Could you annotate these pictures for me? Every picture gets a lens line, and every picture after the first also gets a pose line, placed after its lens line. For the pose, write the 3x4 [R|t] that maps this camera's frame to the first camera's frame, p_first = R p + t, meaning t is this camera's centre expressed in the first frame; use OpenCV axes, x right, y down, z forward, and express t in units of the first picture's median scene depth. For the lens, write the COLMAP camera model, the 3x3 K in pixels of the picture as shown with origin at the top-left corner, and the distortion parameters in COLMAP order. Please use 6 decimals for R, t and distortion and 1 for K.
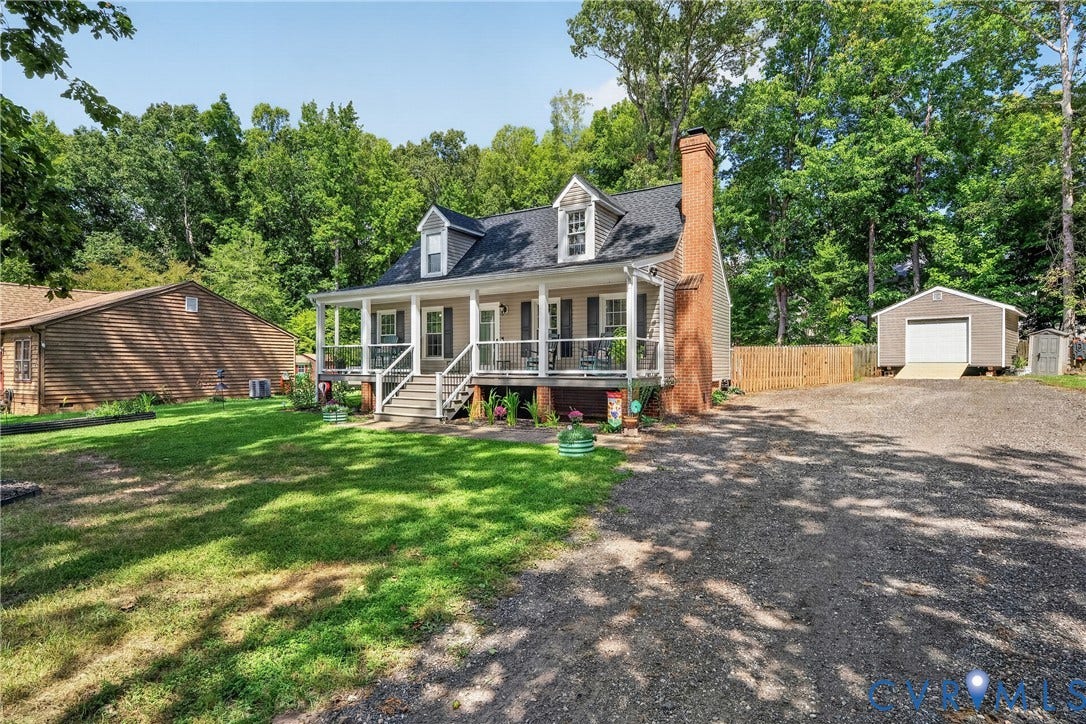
lens RADIAL K [[551.2, 0, 548.2], [0, 551.2, 366.9], [0, 0, 1]] dist [0.011379, -0.000405]
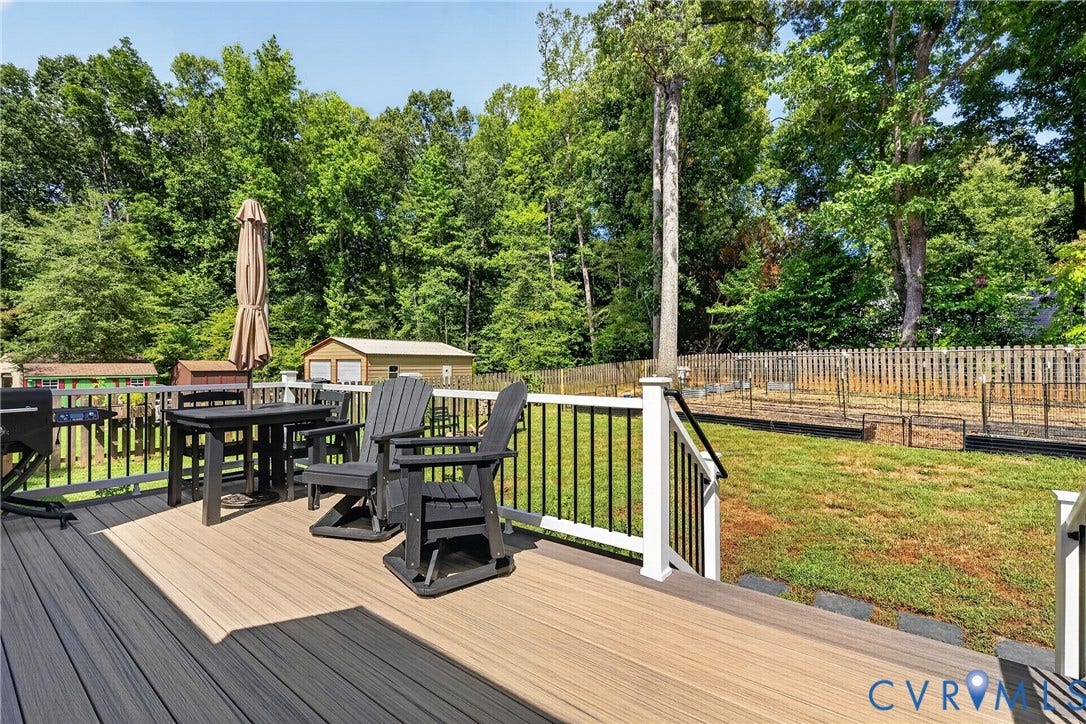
lens RADIAL K [[483.0, 0, 550.8], [0, 483.0, 361.2], [0, 0, 1]] dist [-0.007829, 0.001143]
pose [[0.993037, -0.000834, -0.117797, 0.200176], [-0.000180, 0.999963, -0.008597, -0.029182], [0.117800, 0.008558, 0.993000, 0.708260]]
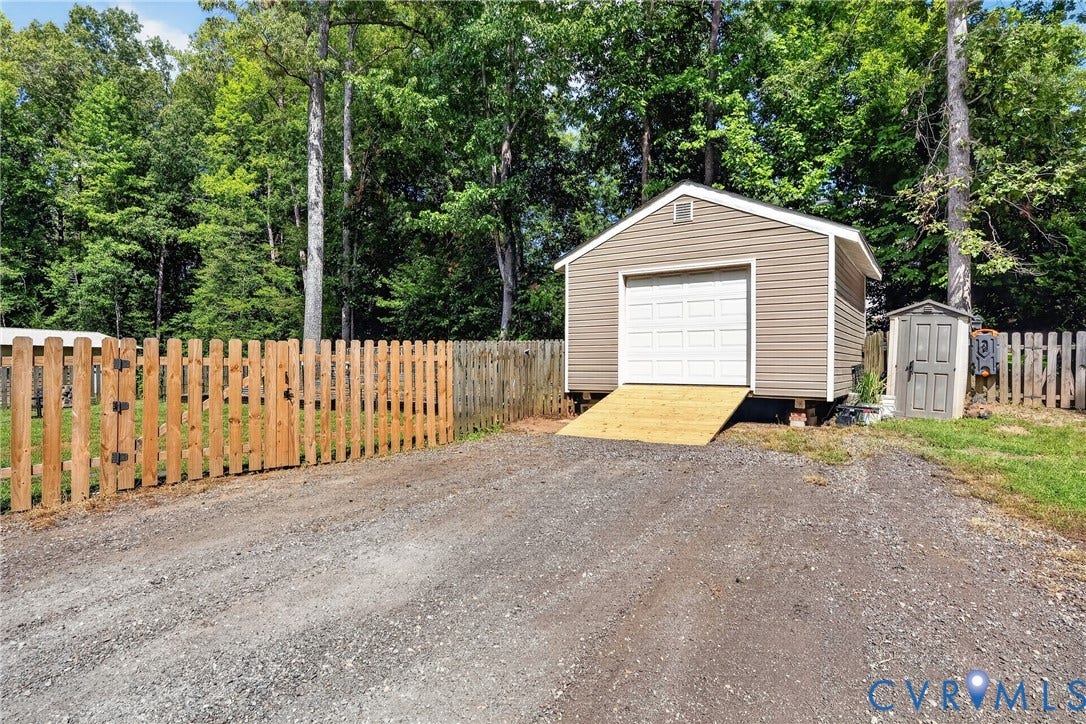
lens RADIAL K [[586.8, 0, 544.2], [0, 586.8, 361.5], [0, 0, 1]] dist [0.005059, 0.001202]
pose [[0.980497, 0.003515, 0.196504, 0.444781], [-0.001600, 0.999950, -0.009907, -0.016283], [-0.196529, 0.009399, 0.980453, 0.523397]]
